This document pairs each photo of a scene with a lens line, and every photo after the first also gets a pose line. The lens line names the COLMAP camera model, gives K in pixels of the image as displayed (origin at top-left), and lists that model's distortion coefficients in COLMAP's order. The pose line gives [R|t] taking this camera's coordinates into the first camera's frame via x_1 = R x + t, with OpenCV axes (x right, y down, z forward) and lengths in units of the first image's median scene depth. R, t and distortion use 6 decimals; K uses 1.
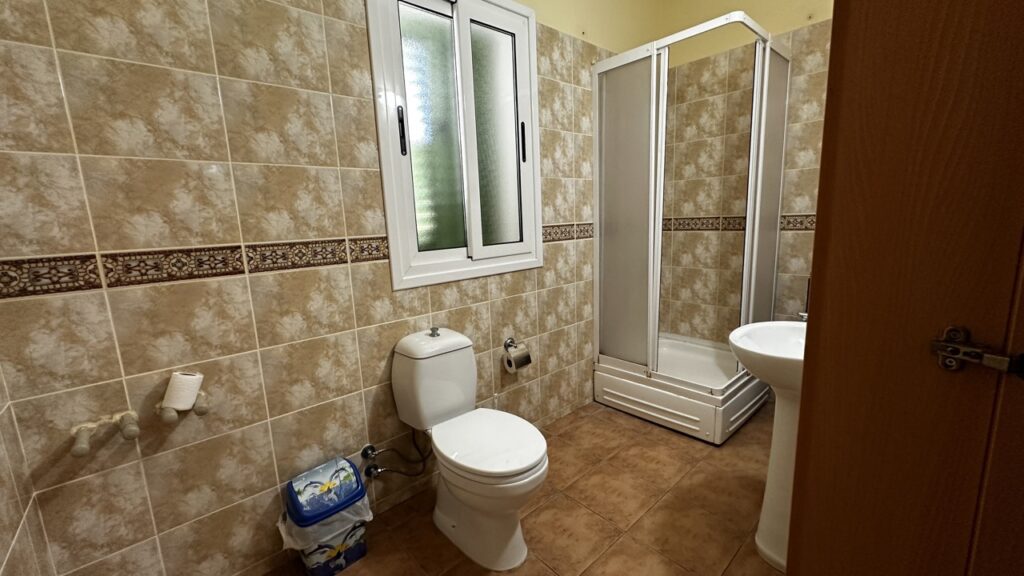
lens RADIAL K [[407.1, 0, 511.2], [0, 407.1, 287.3], [0, 0, 1]] dist [-0.002548, 0.000824]
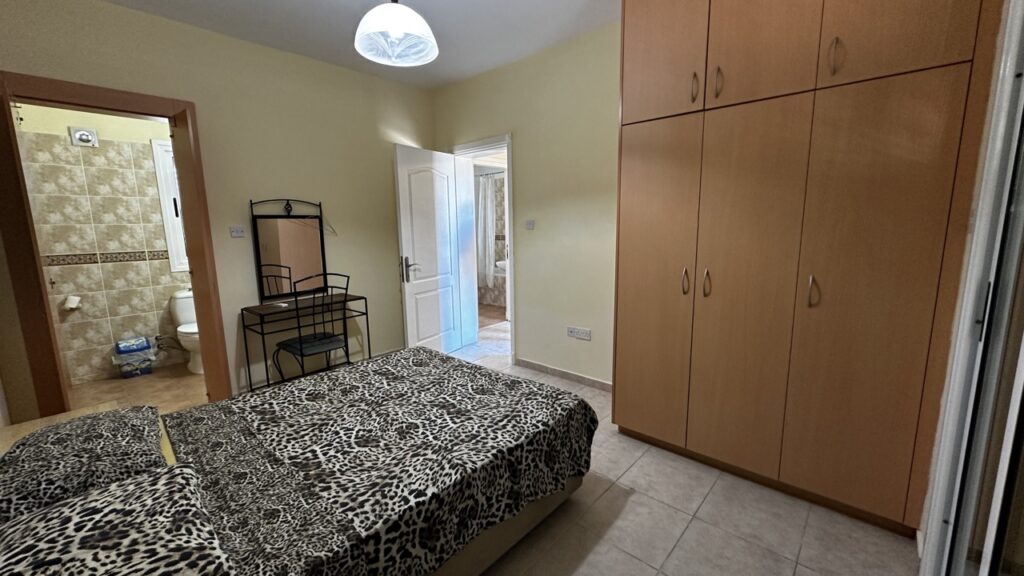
lens RADIAL K [[407.1, 0, 511.2], [0, 407.1, 287.3], [0, 0, 1]] dist [-0.002548, 0.000824]
pose [[0.994191, 0.003216, 0.107579, 1.736374], [-0.000716, 0.999729, -0.023269, 0.180721], [-0.107624, 0.023057, 0.993924, -1.936787]]
